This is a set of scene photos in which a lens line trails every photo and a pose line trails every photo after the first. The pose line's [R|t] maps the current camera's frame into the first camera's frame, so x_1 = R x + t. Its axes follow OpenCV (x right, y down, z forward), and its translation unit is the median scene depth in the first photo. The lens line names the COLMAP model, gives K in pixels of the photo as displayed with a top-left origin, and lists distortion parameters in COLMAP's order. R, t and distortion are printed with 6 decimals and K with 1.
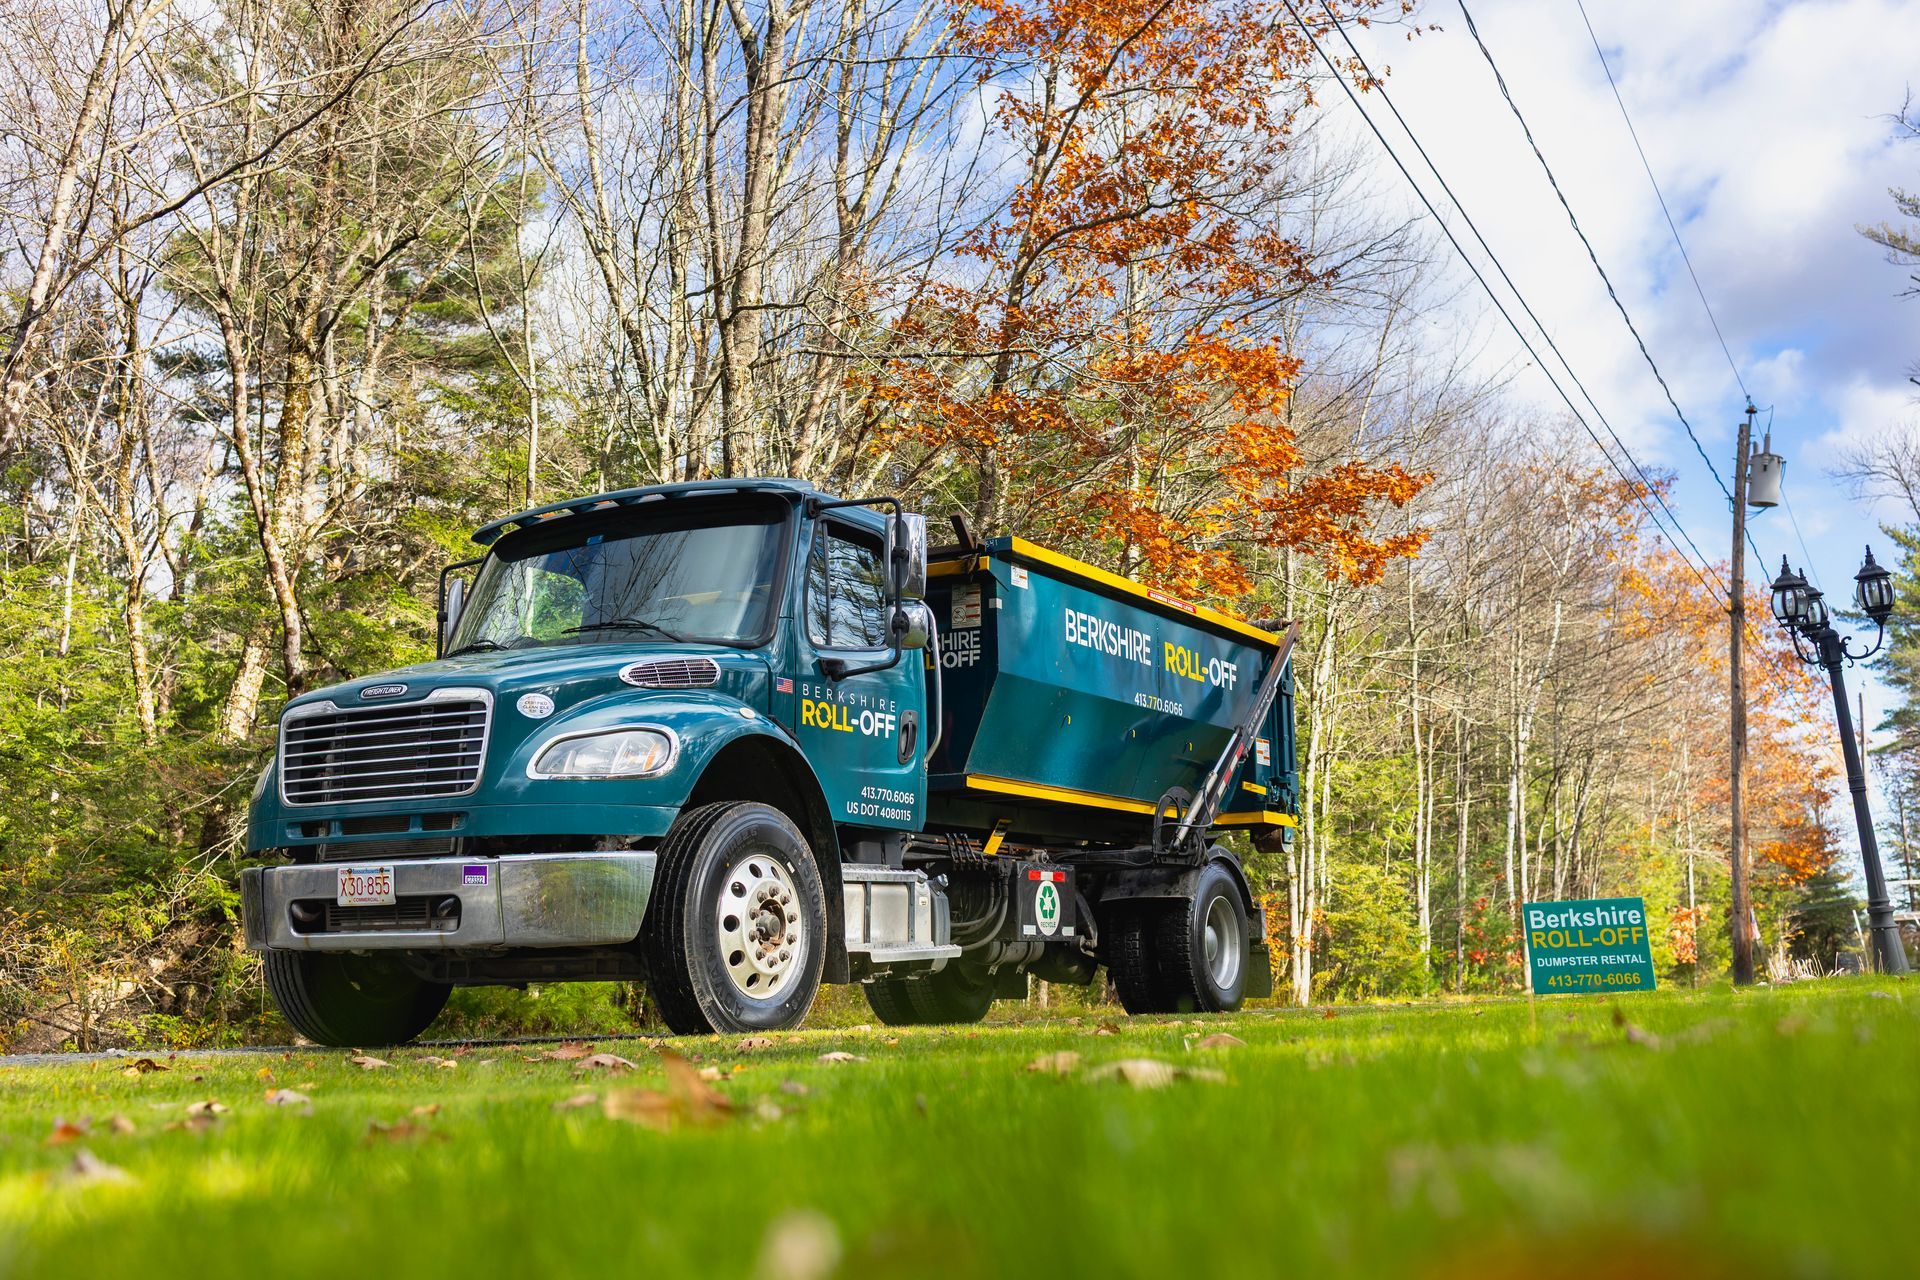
lens RADIAL K [[1954.3, 0, 975.1], [0, 1954.3, 637.3], [0, 0, 1]] dist [0.009139, 0.019159]
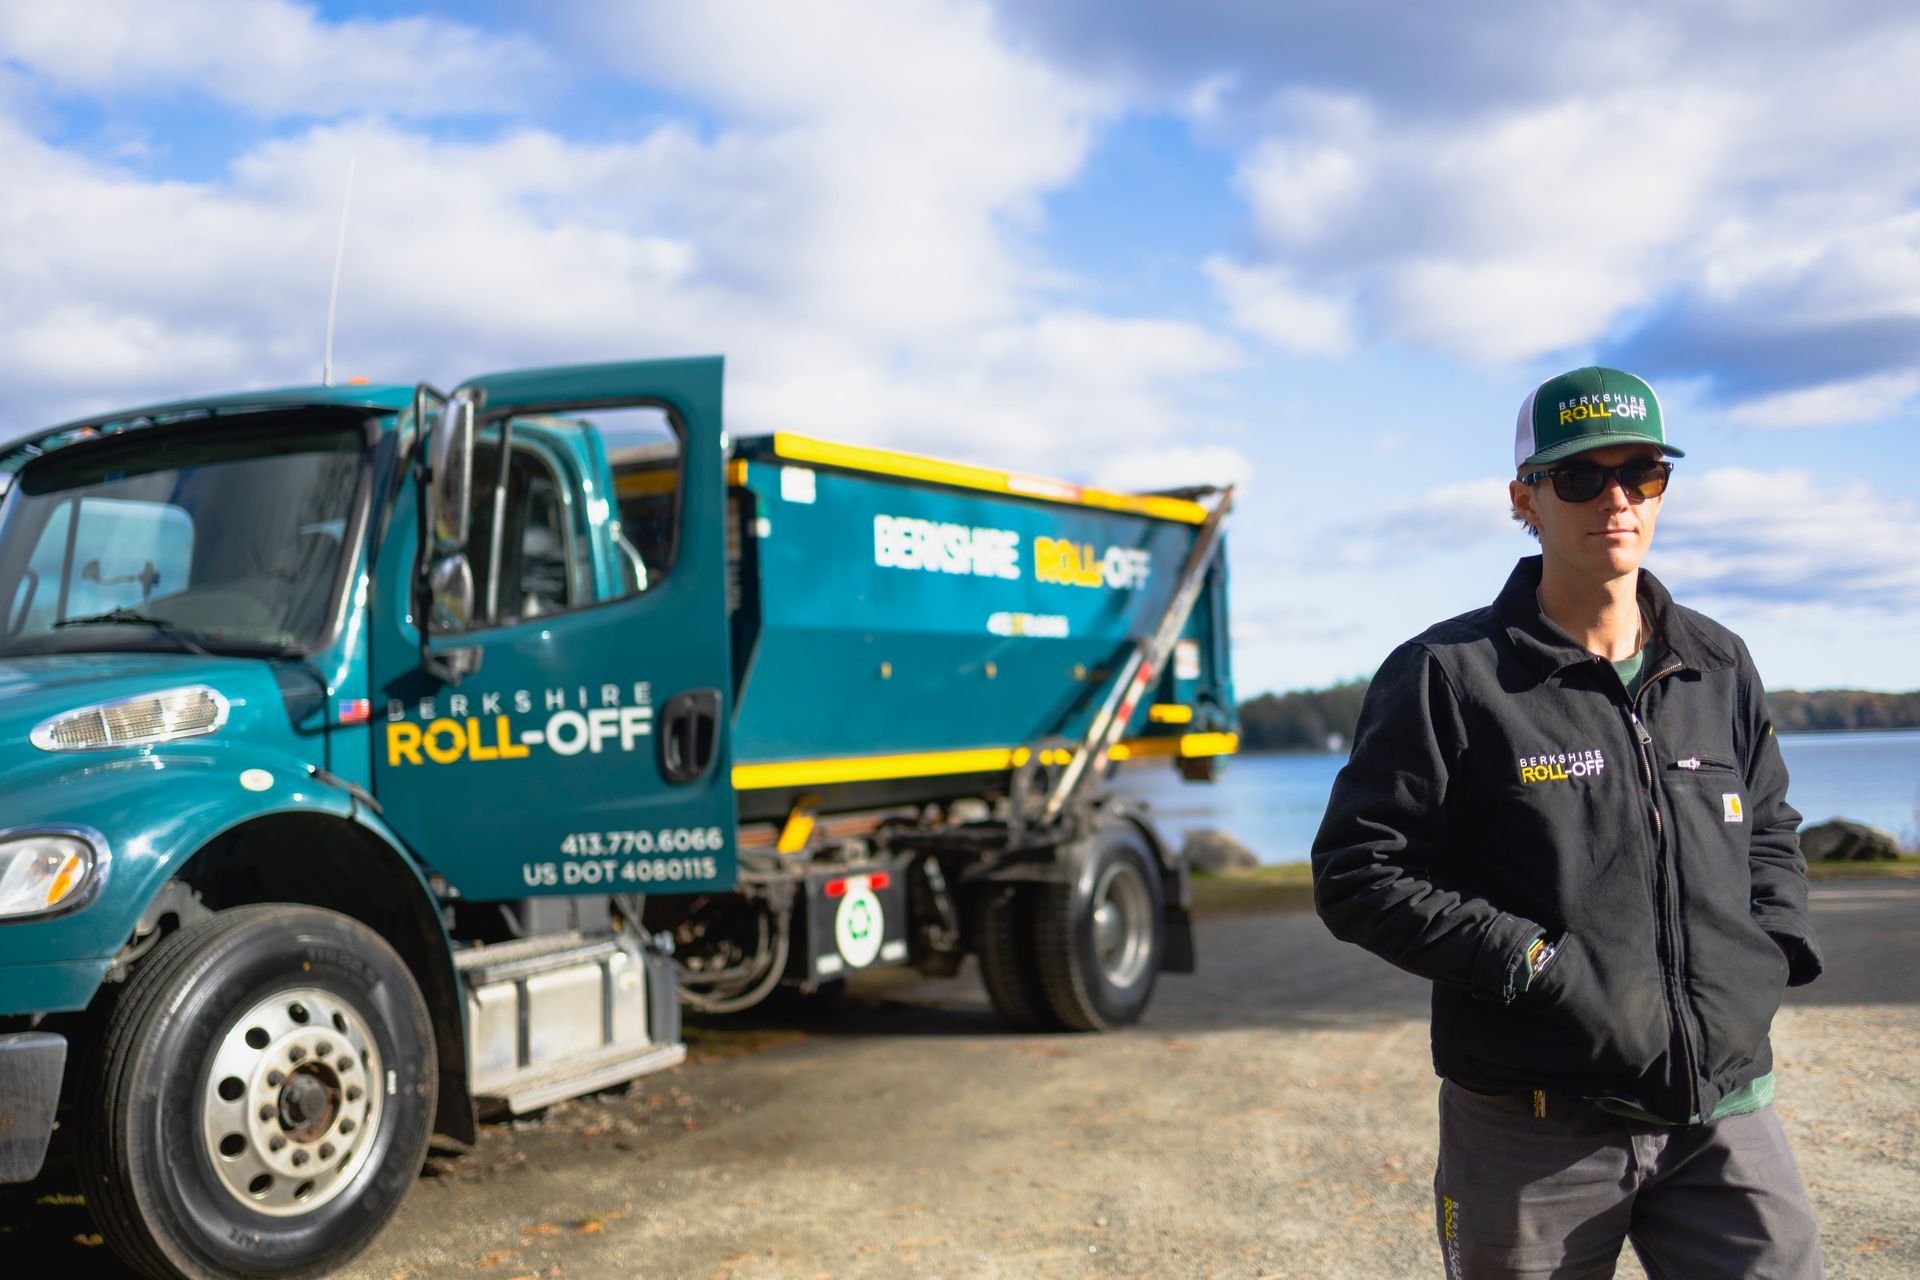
lens RADIAL K [[1960.3, 0, 960.0], [0, 1960.3, 640.0], [0, 0, 1]] dist [0.005771, -0.008498]
pose [[0.999207, -0.022415, -0.032910, 0.089387], [0.026429, 0.991537, 0.127109, -0.055167], [0.029782, -0.127878, 0.991343, 0.242853]]
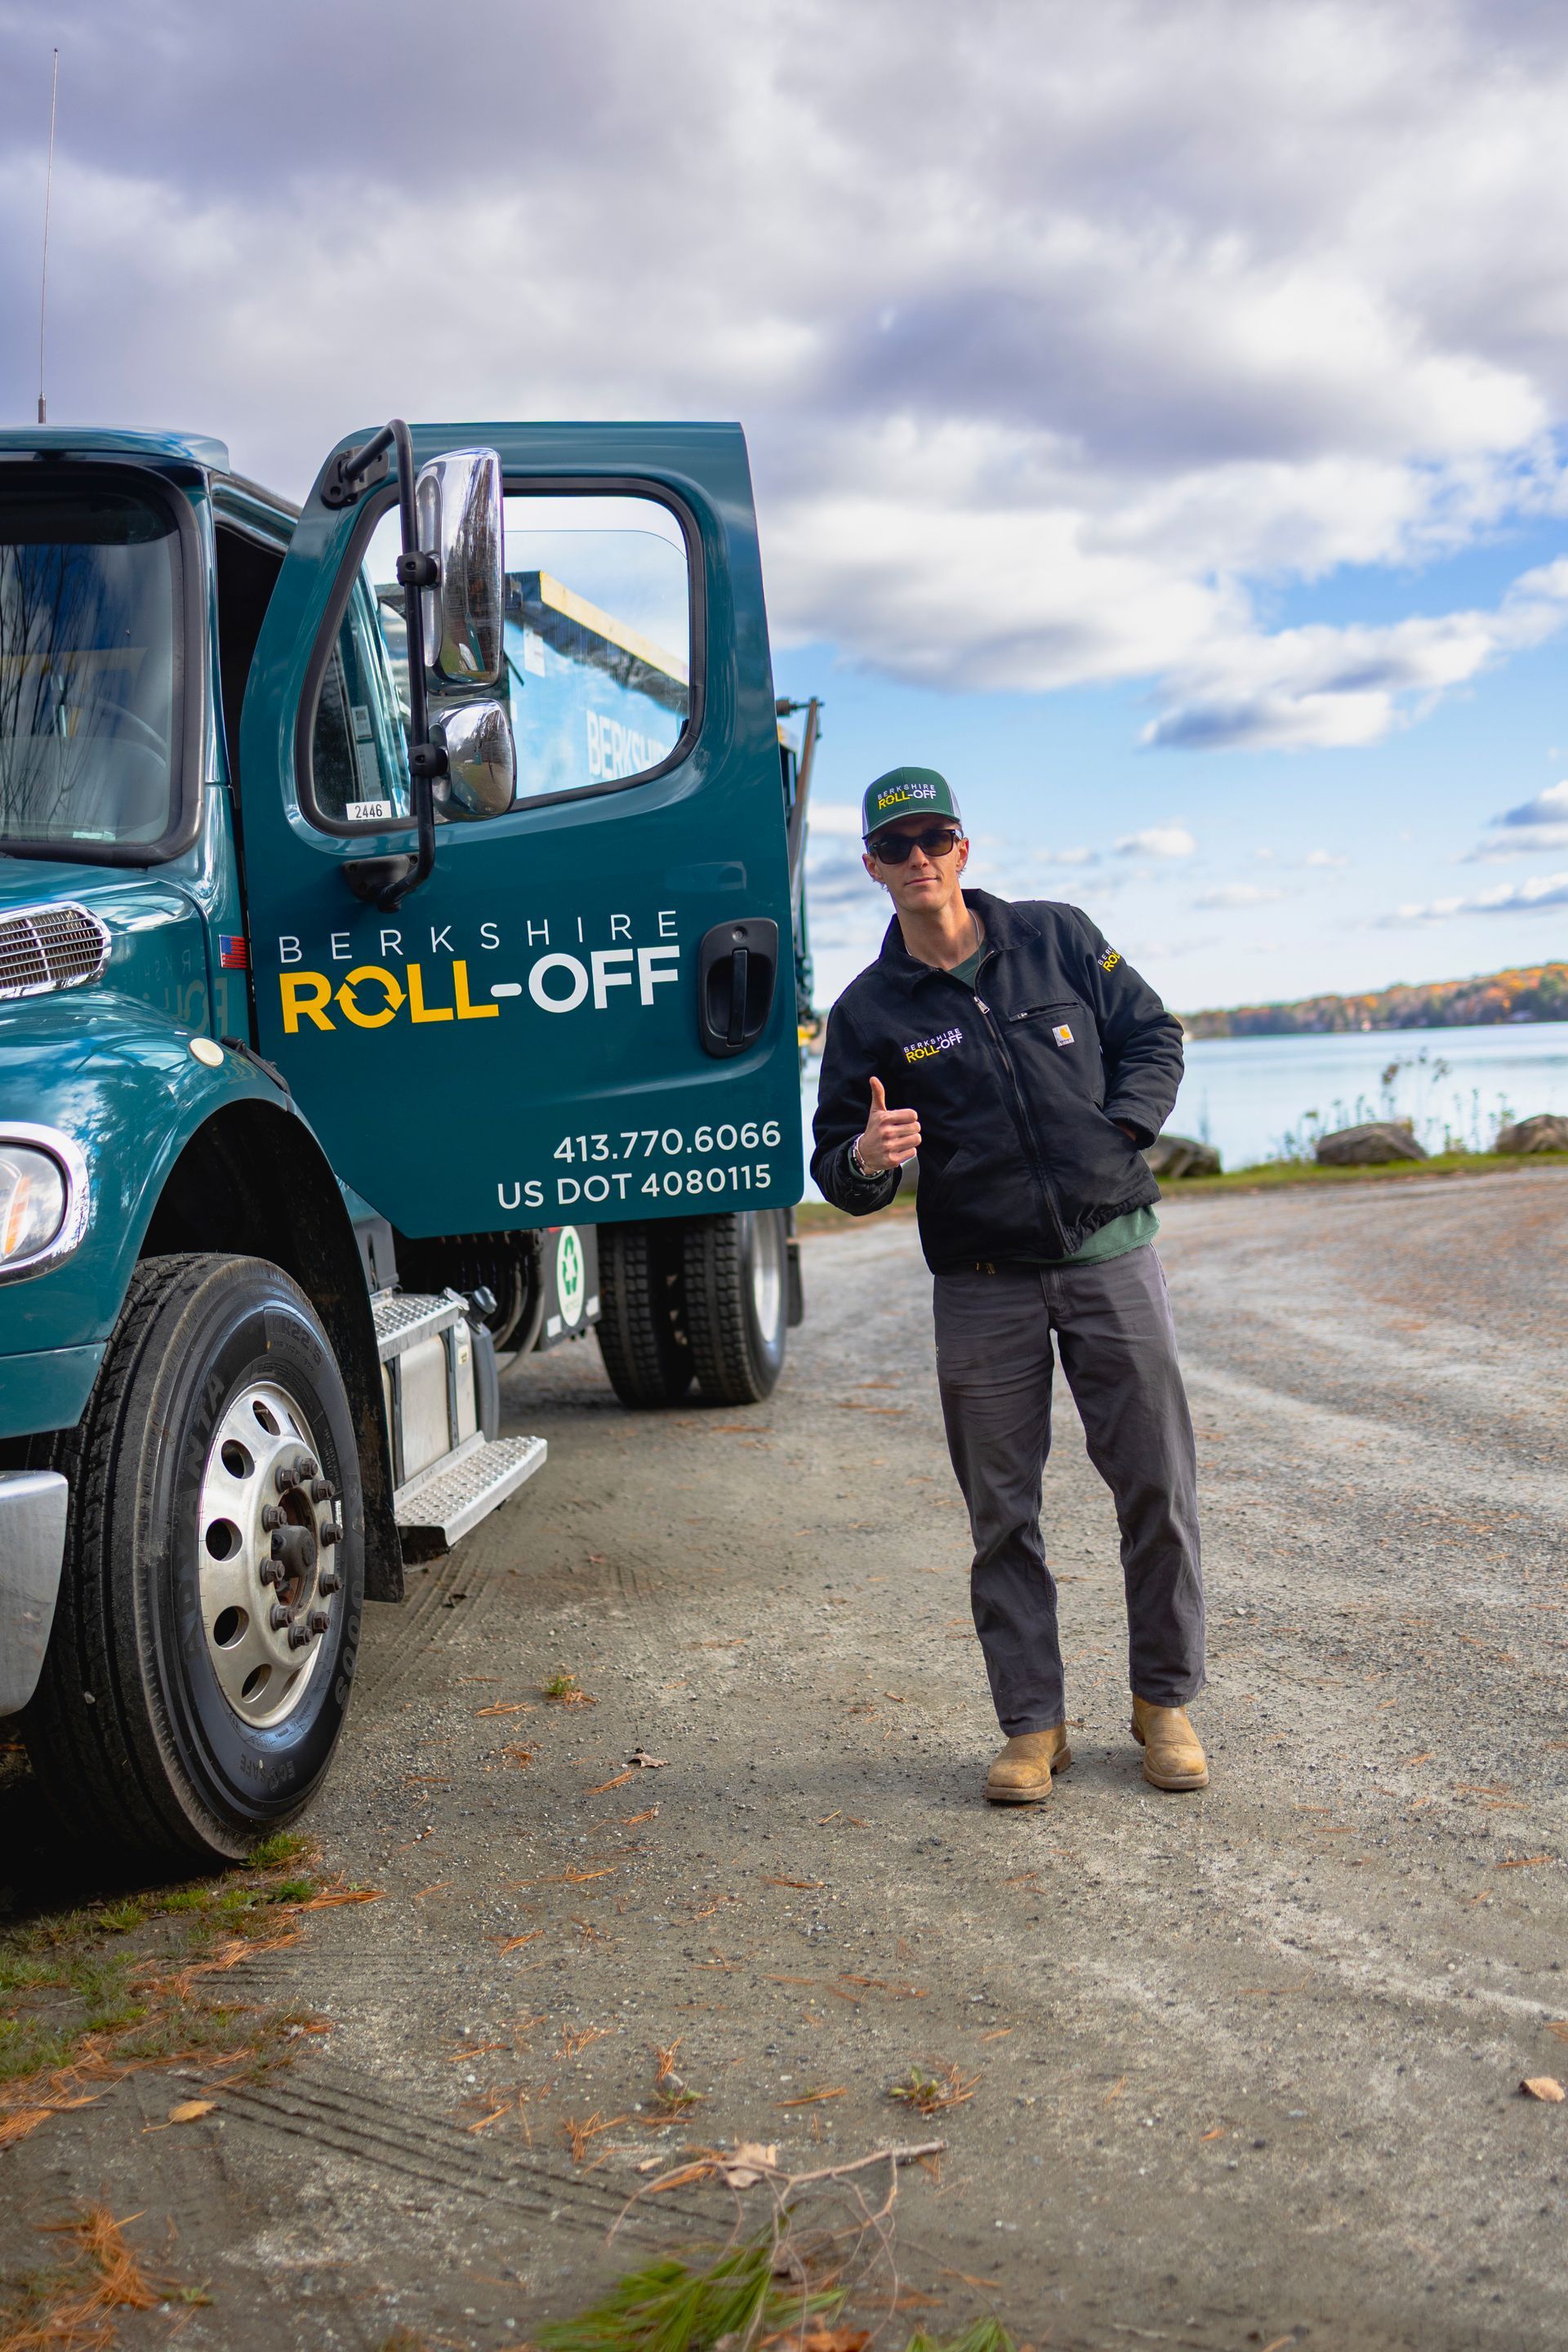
lens RADIAL K [[2401.4, 0, 784.0], [0, 2401.4, 1176.0], [0, 0, 1]] dist [0.005771, -0.008498]
pose [[0.947618, -0.051894, 0.315163, -0.105479], [-0.021014, 0.974447, 0.223633, -0.032942], [-0.318715, -0.218541, 0.922312, 0.328182]]
